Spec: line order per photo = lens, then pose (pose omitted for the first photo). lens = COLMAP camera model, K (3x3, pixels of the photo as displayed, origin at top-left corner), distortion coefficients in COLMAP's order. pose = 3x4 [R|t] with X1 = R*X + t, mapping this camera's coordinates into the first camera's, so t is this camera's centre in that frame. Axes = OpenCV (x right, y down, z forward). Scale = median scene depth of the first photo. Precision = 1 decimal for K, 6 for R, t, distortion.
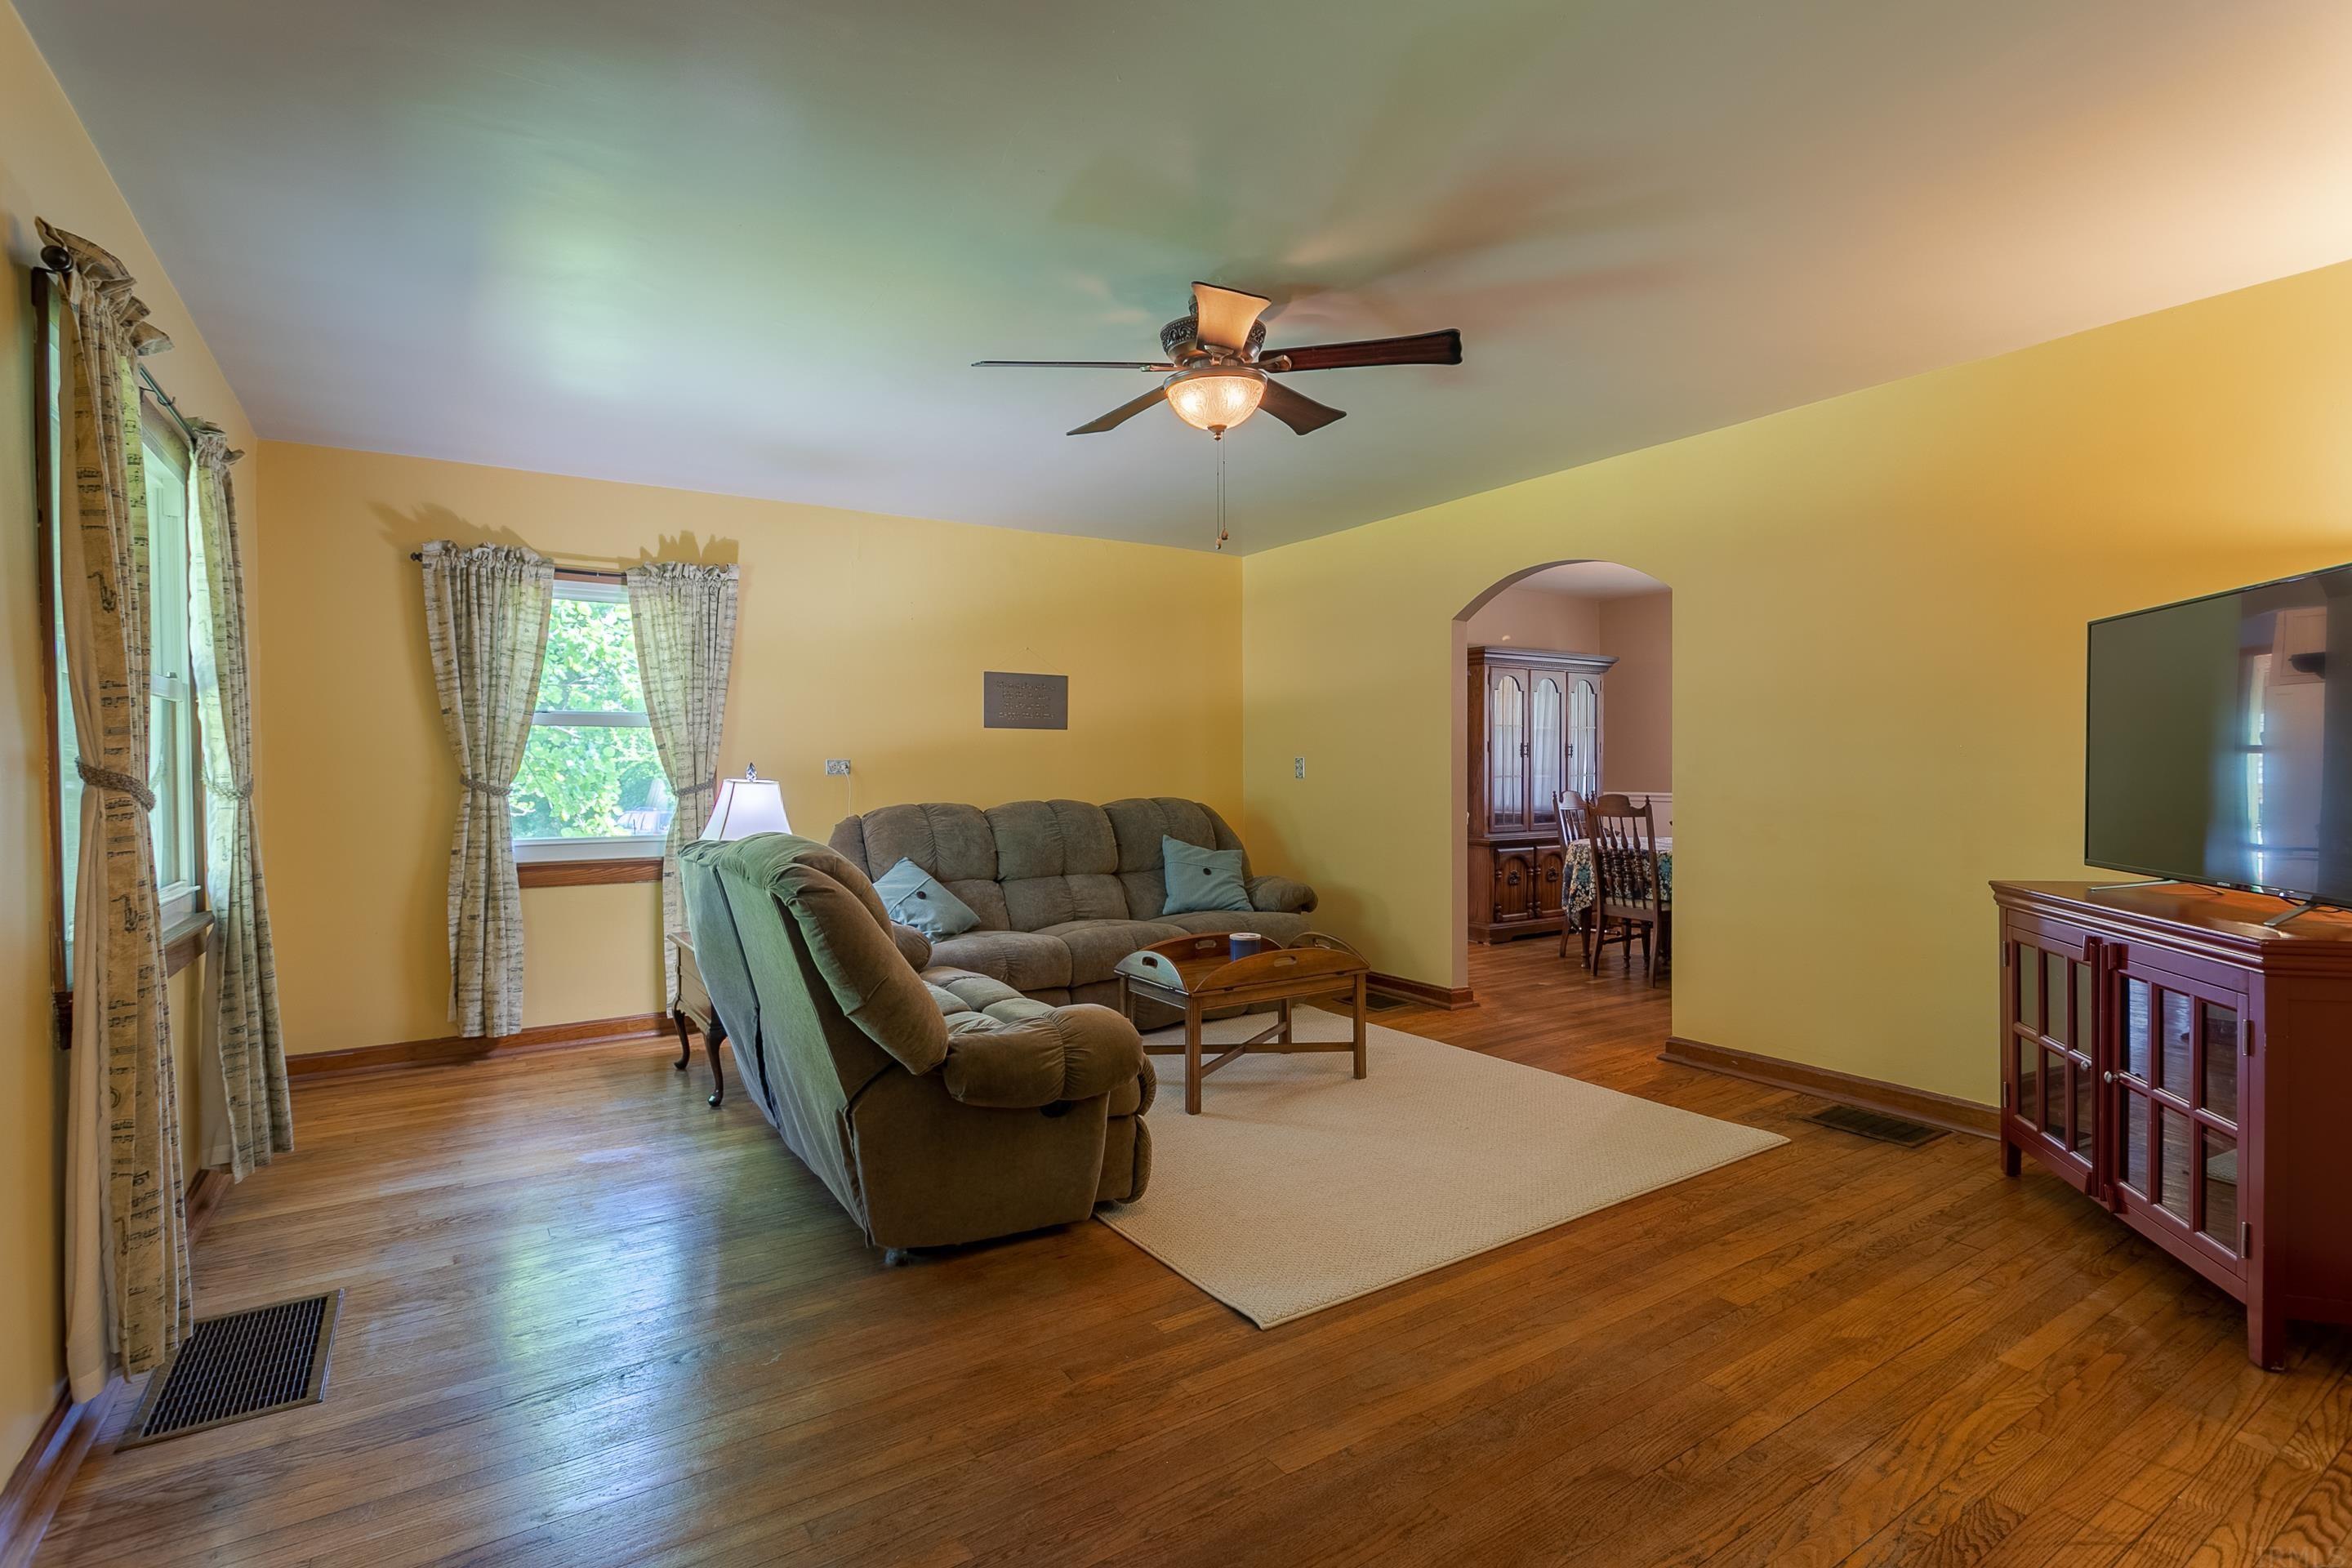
lens RADIAL K [[1129.0, 0, 1181.0], [0, 1129.0, 795.7], [0, 0, 1]] dist [0.012928, 0.000805]
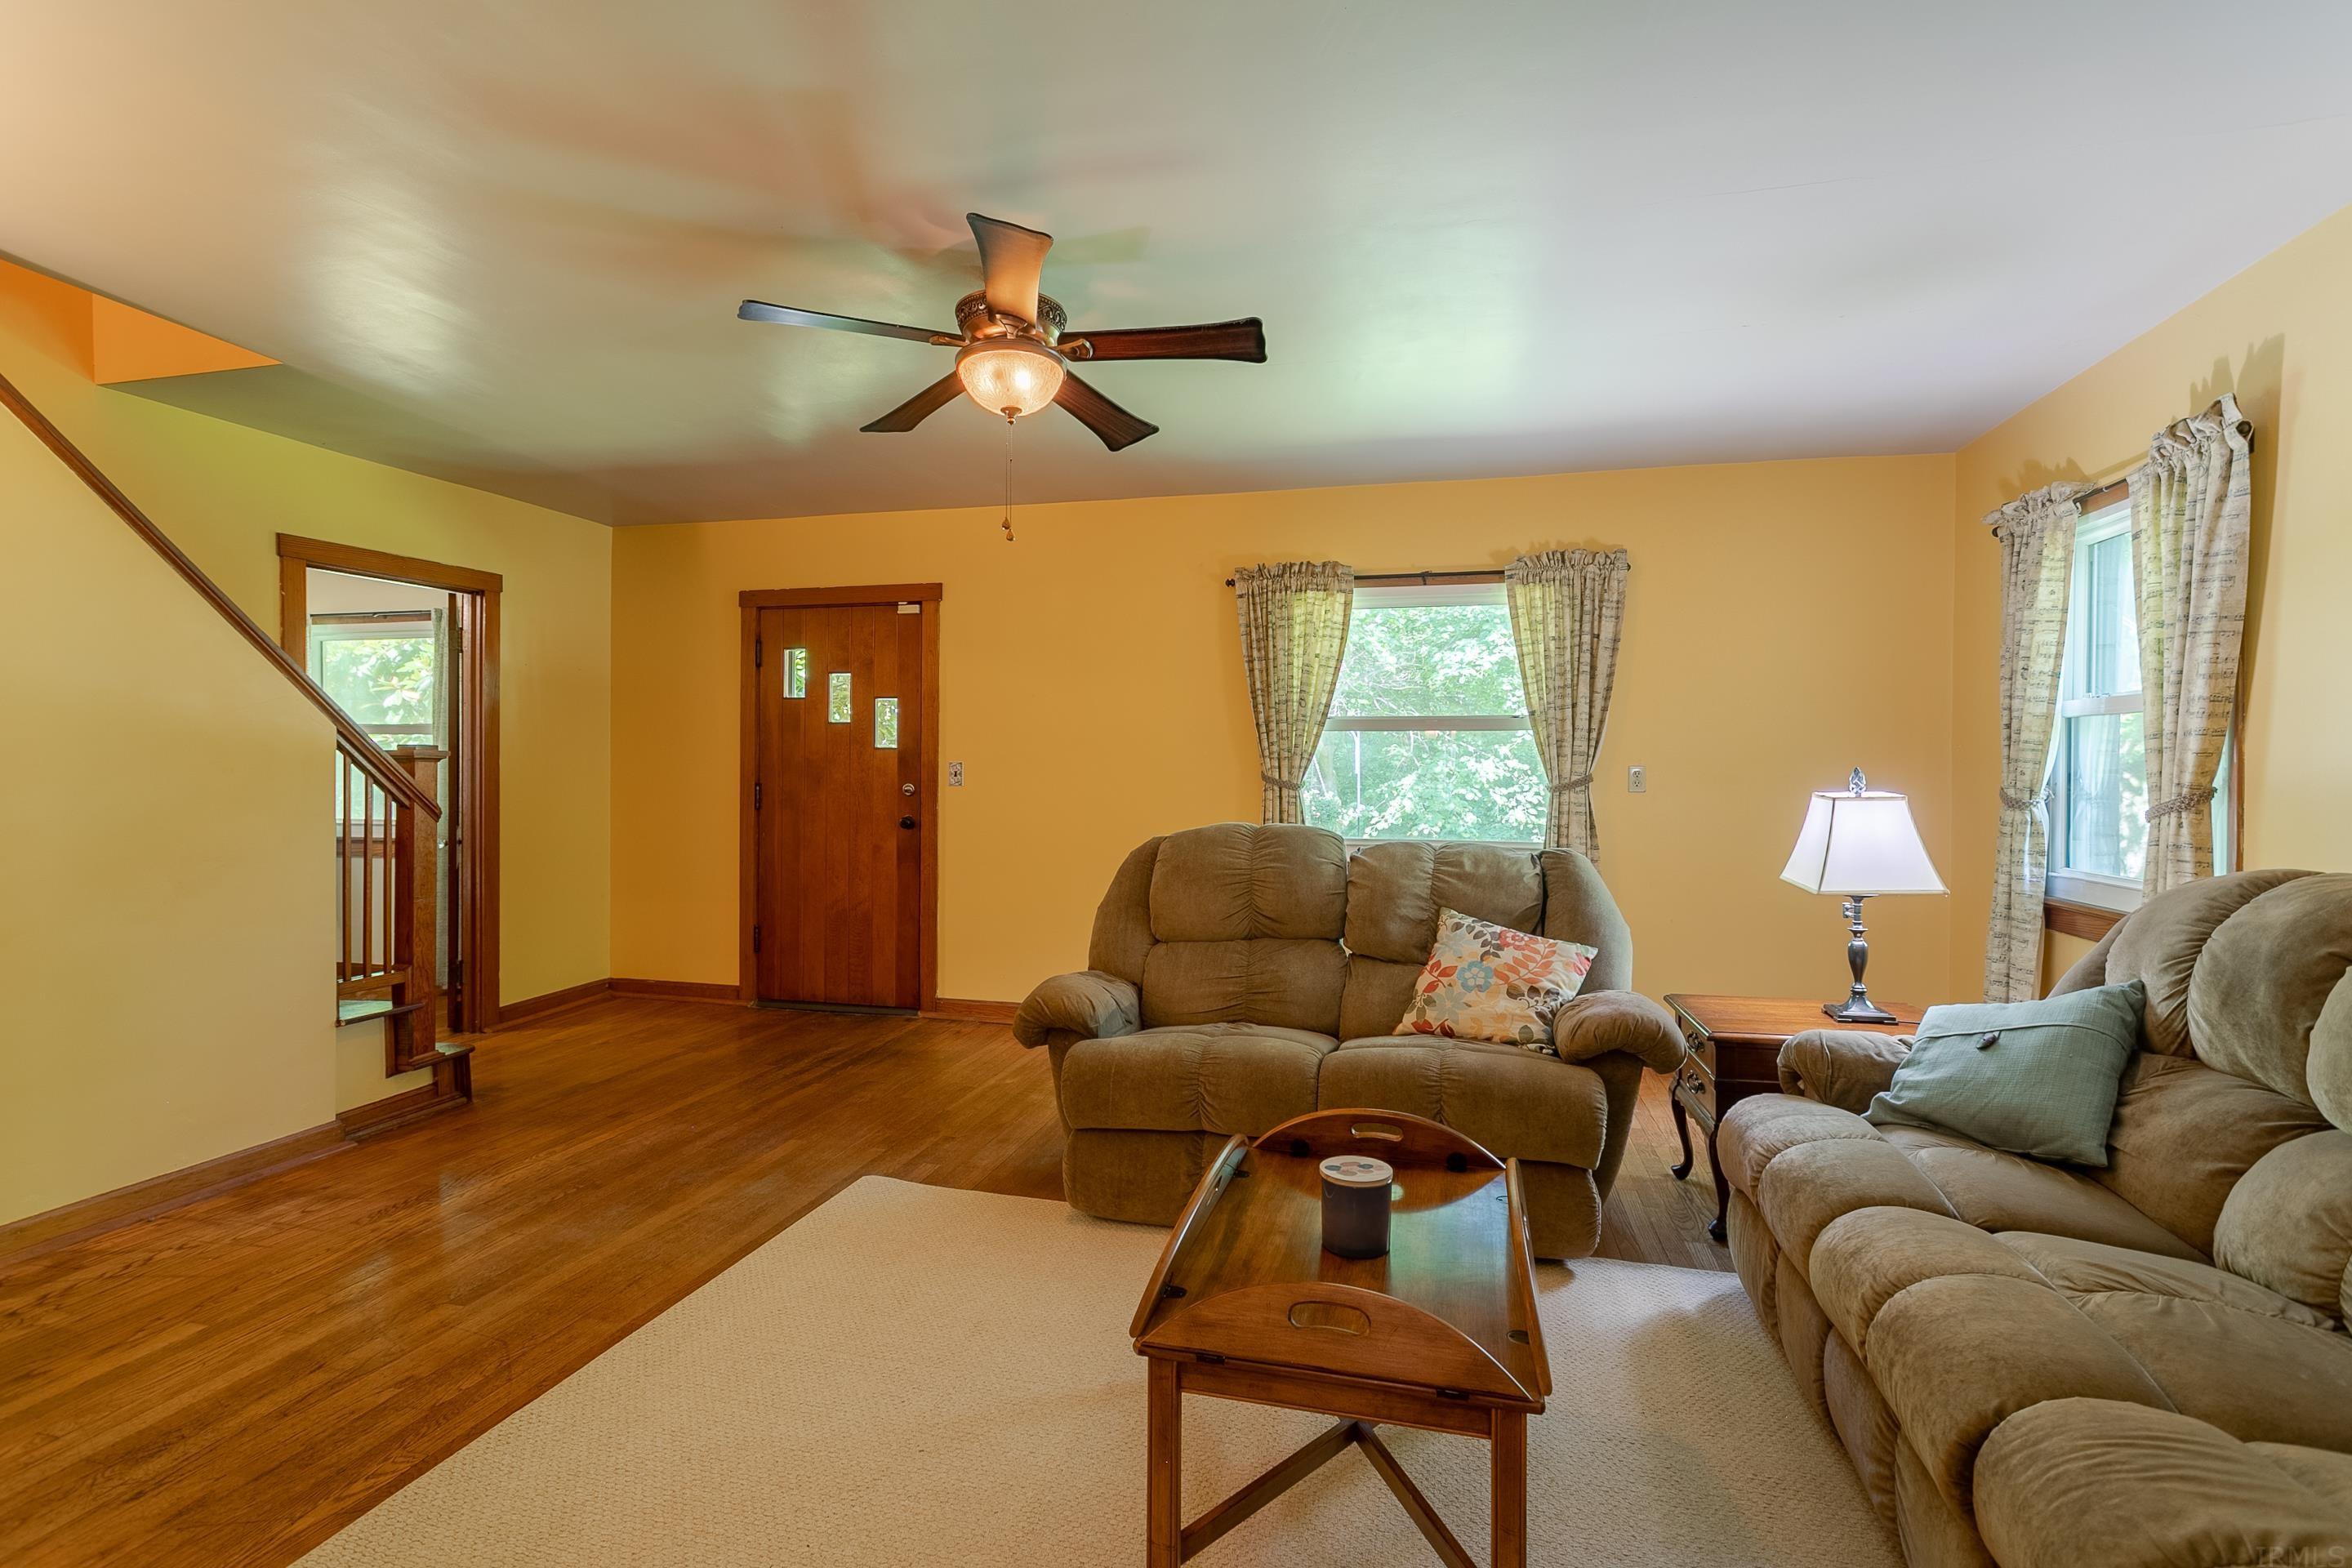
lens RADIAL K [[1129.0, 0, 1163.3], [0, 1129.0, 775.0], [0, 0, 1]] dist [0.012928, 0.000805]
pose [[-0.747902, 0.003739, -0.663799, 0.669969], [-0.003761, 0.999944, 0.009870, -0.036969], [0.663799, 0.009878, -0.747846, 2.129904]]
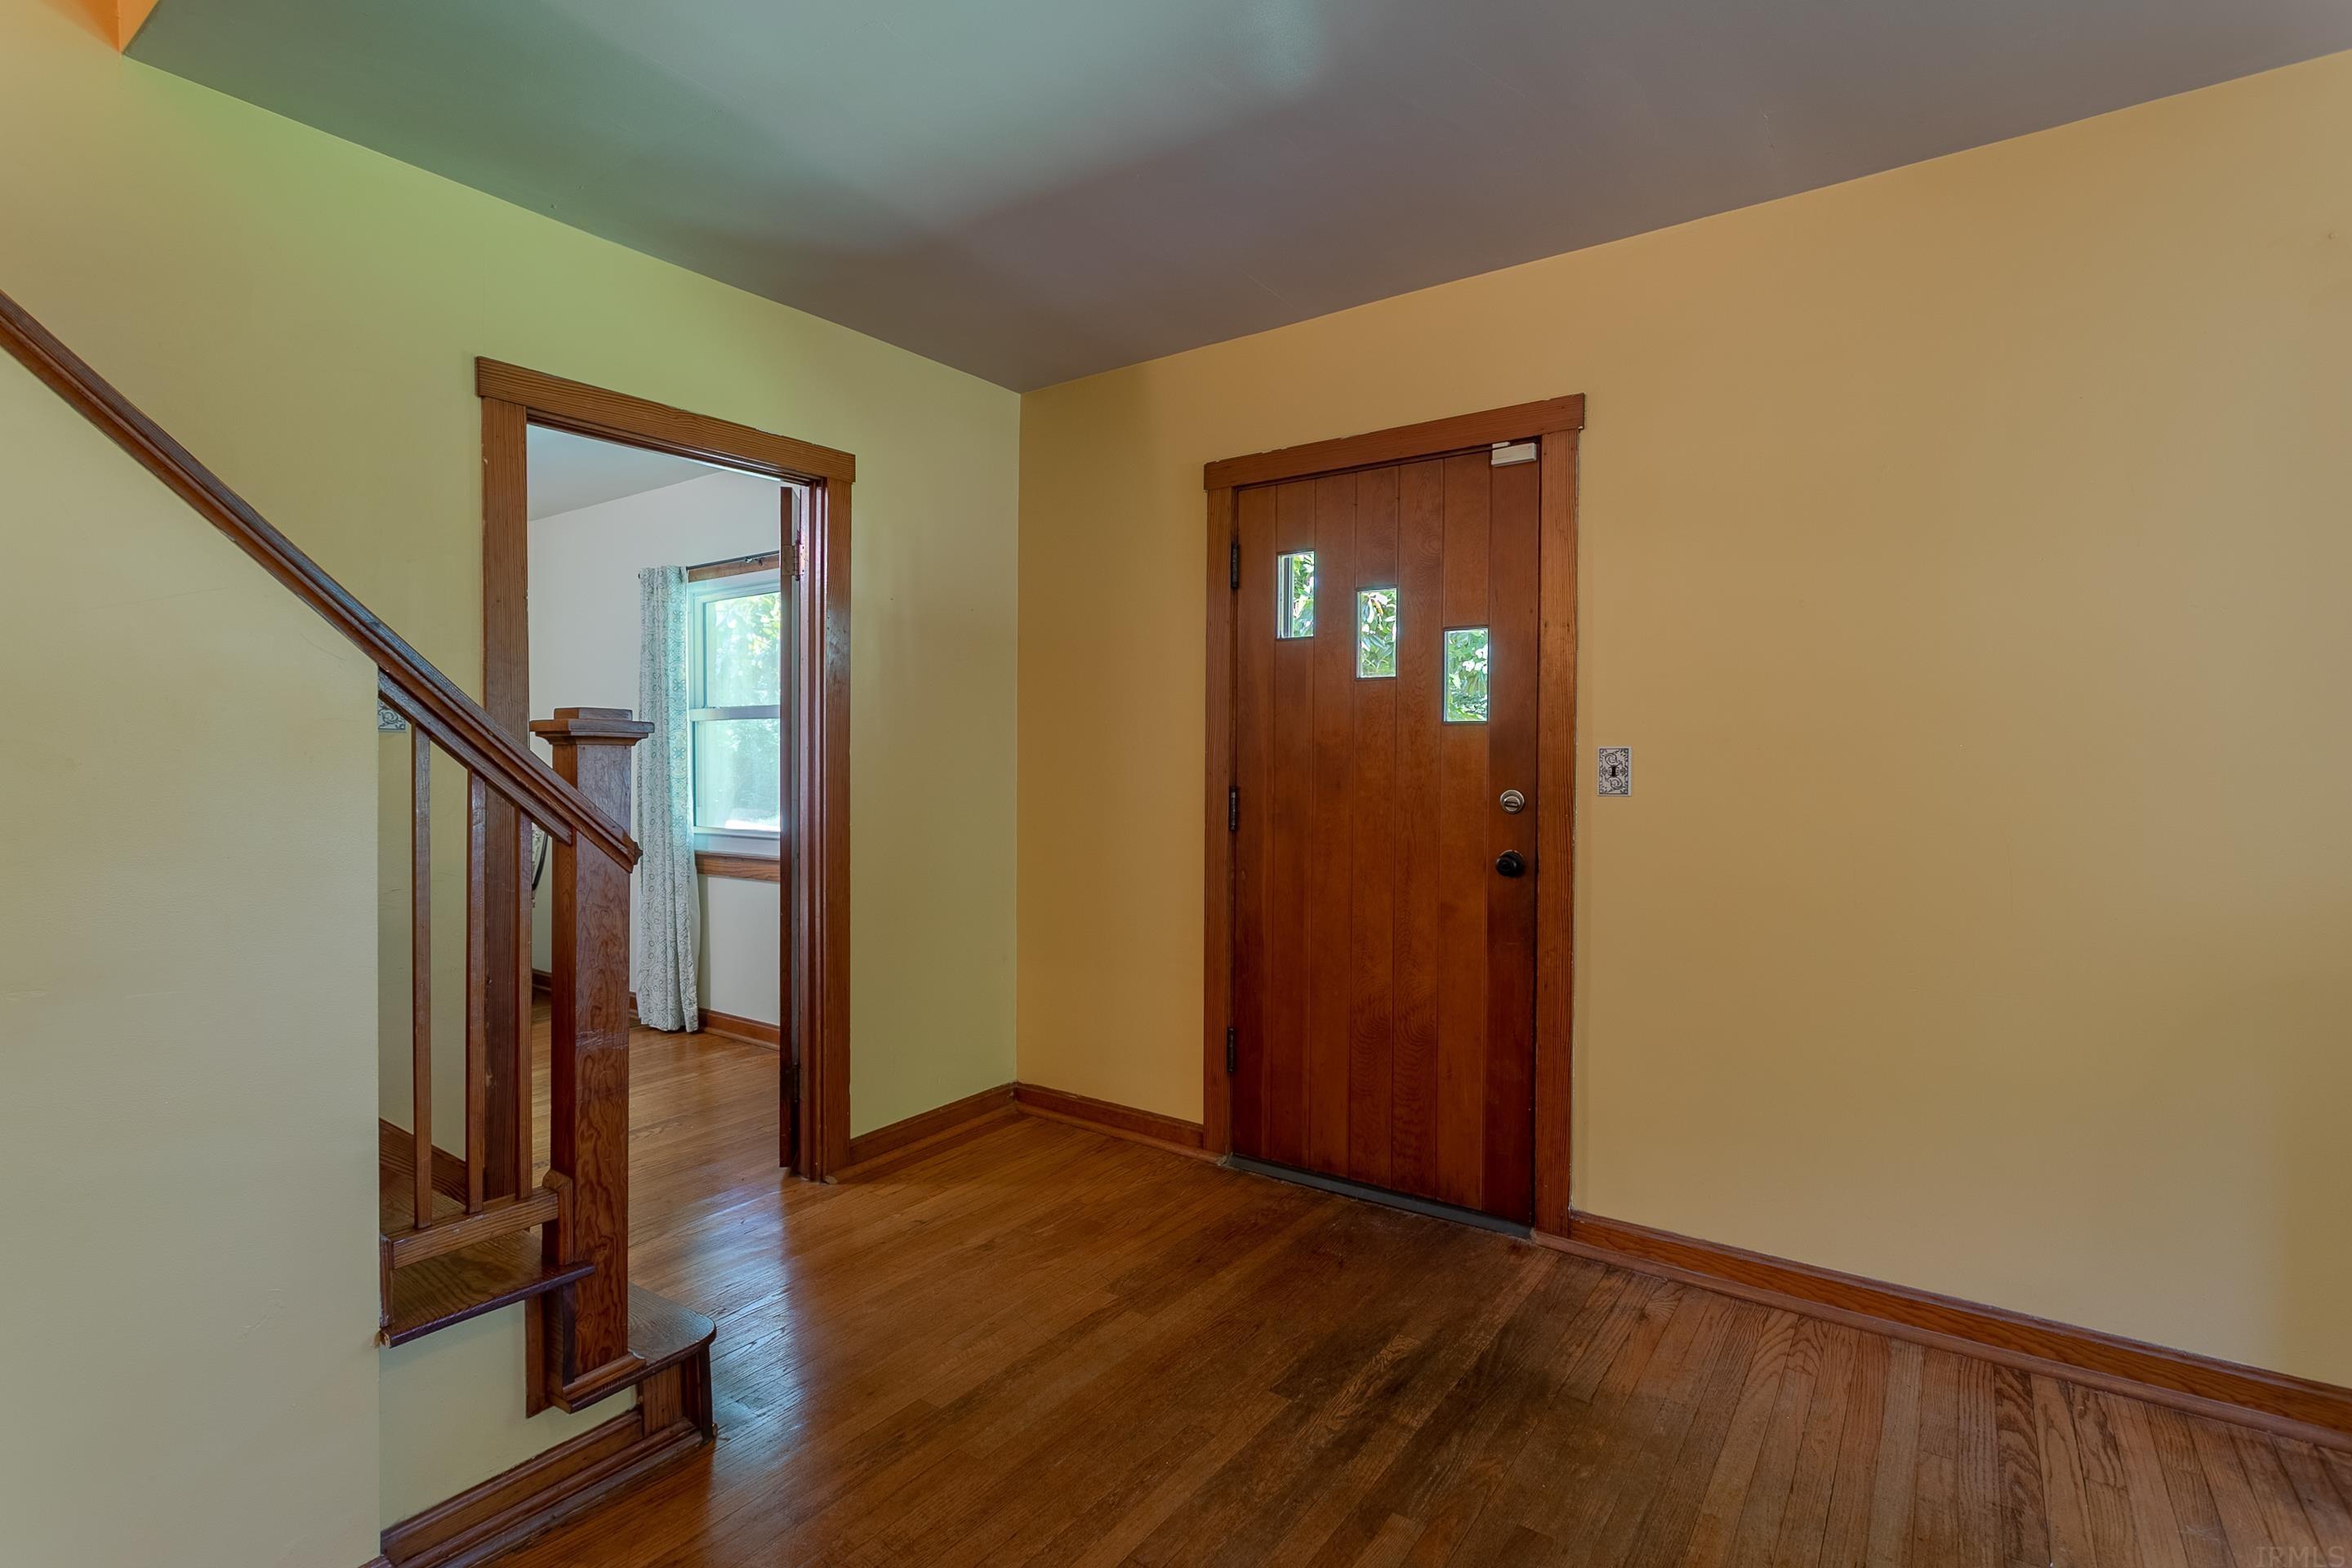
lens RADIAL K [[1129.0, 0, 1175.1], [0, 1129.0, 777.1], [0, 0, 1]] dist [0.012928, 0.000805]
pose [[-0.934460, 0.004330, -0.356041, 0.324679], [-0.001311, 0.999877, 0.015601, -0.027094], [0.356065, 0.015046, -0.934340, 1.151483]]
